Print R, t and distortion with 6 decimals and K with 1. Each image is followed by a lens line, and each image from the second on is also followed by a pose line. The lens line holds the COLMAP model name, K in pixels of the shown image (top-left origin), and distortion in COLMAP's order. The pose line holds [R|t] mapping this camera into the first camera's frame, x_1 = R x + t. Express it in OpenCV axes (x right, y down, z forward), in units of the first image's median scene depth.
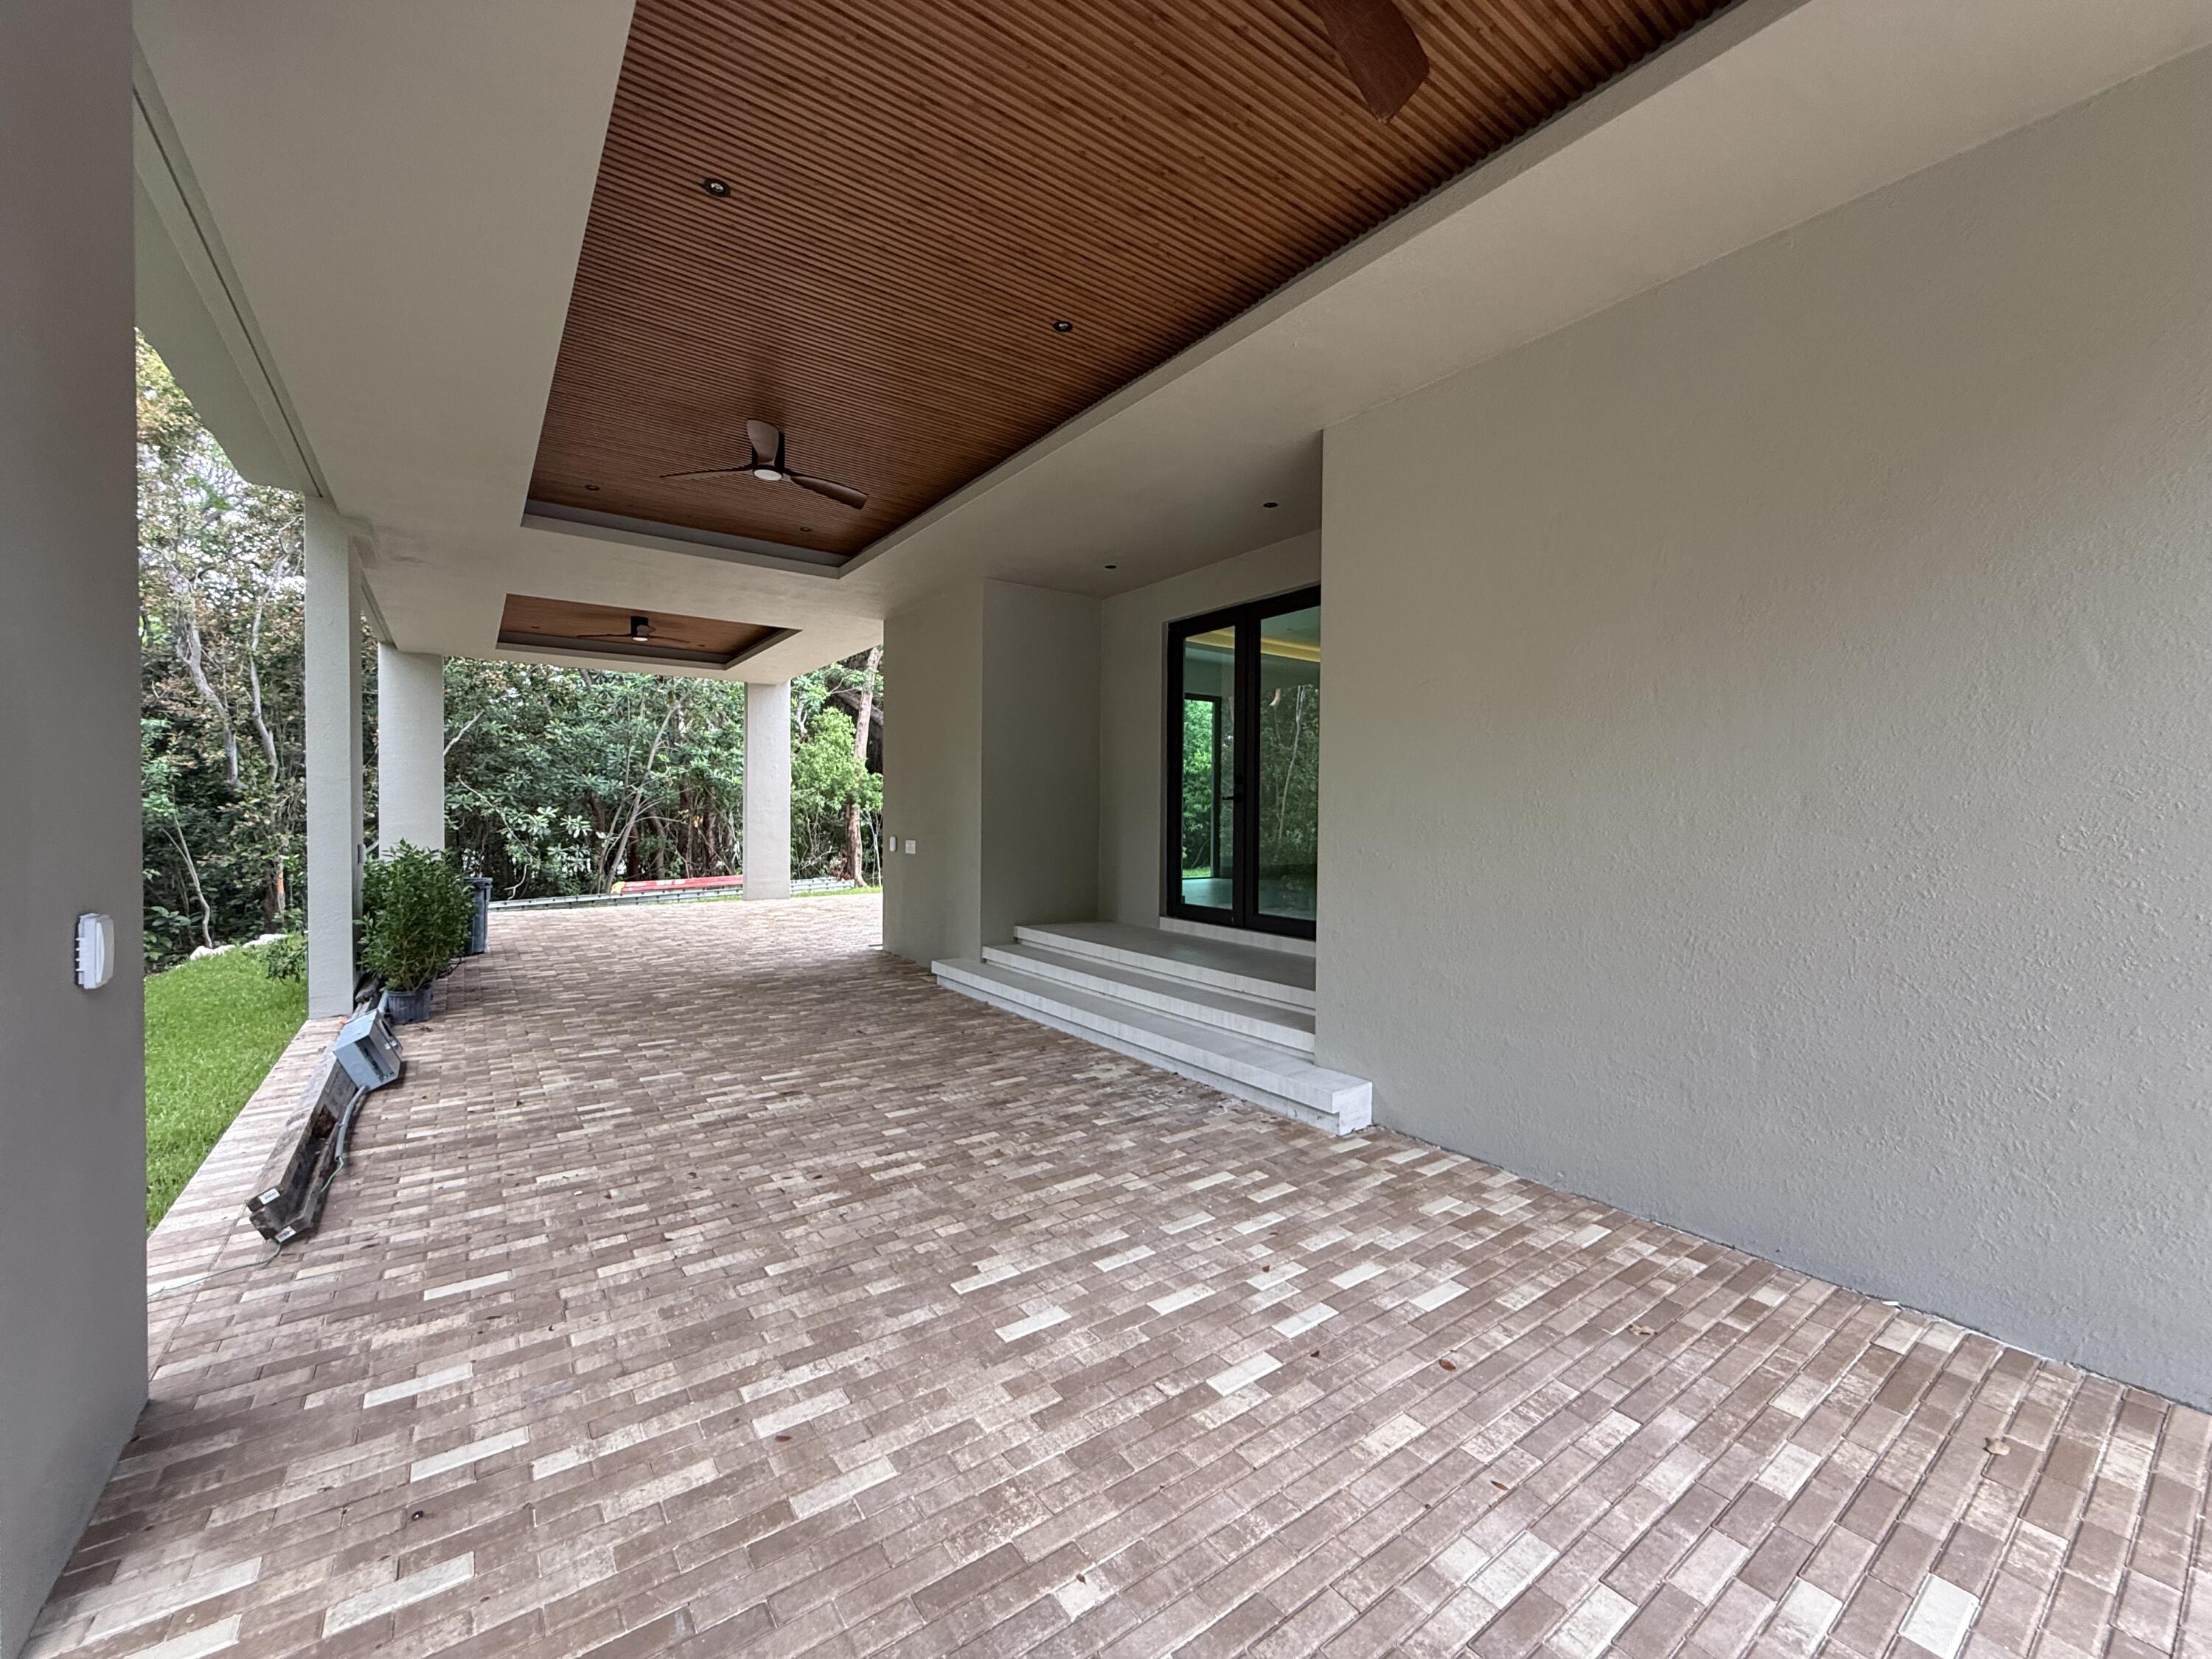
lens RADIAL K [[877.3, 0, 1106.2], [0, 877.3, 824.5], [0, 0, 1]] dist [-0.000503, 0.000318]
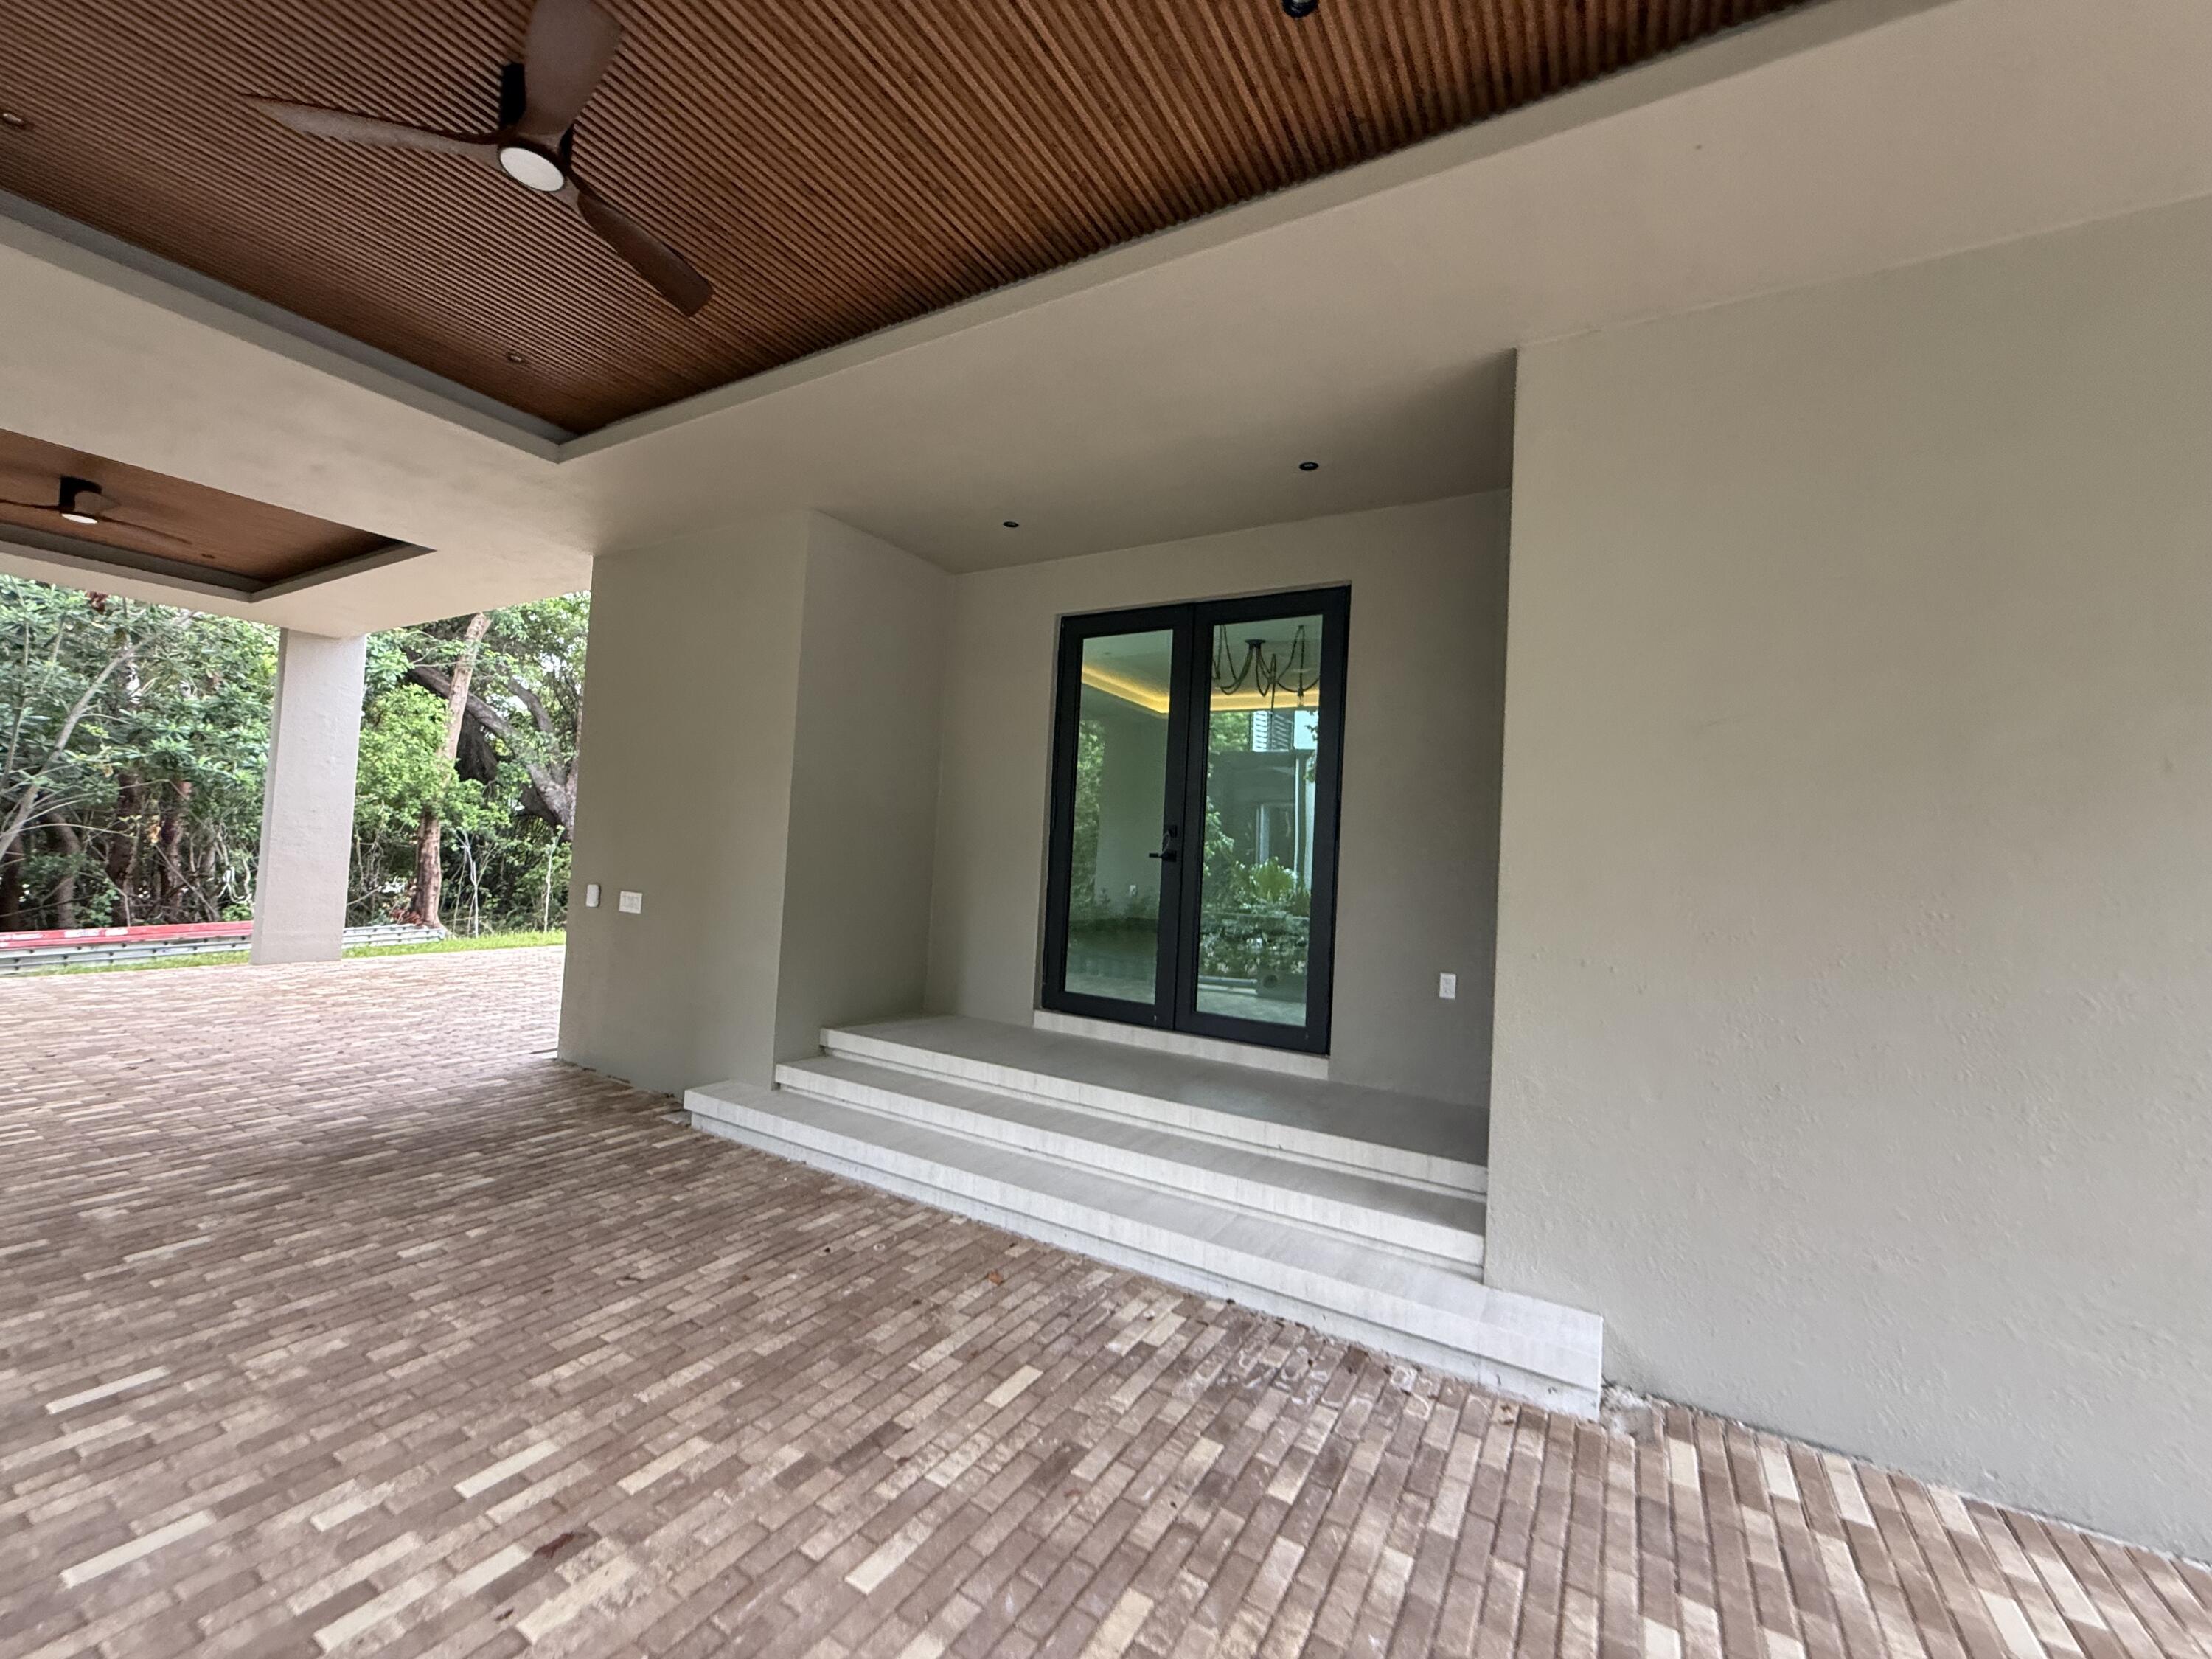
lens RADIAL K [[877.3, 0, 1101.9], [0, 877.3, 828.1], [0, 0, 1]] dist [-0.000503, 0.000318]
pose [[0.917983, 0.053620, 0.392979, -0.214204], [-0.039663, 0.998263, -0.043557, -0.020286], [-0.394632, 0.024398, 0.918515, 0.351021]]
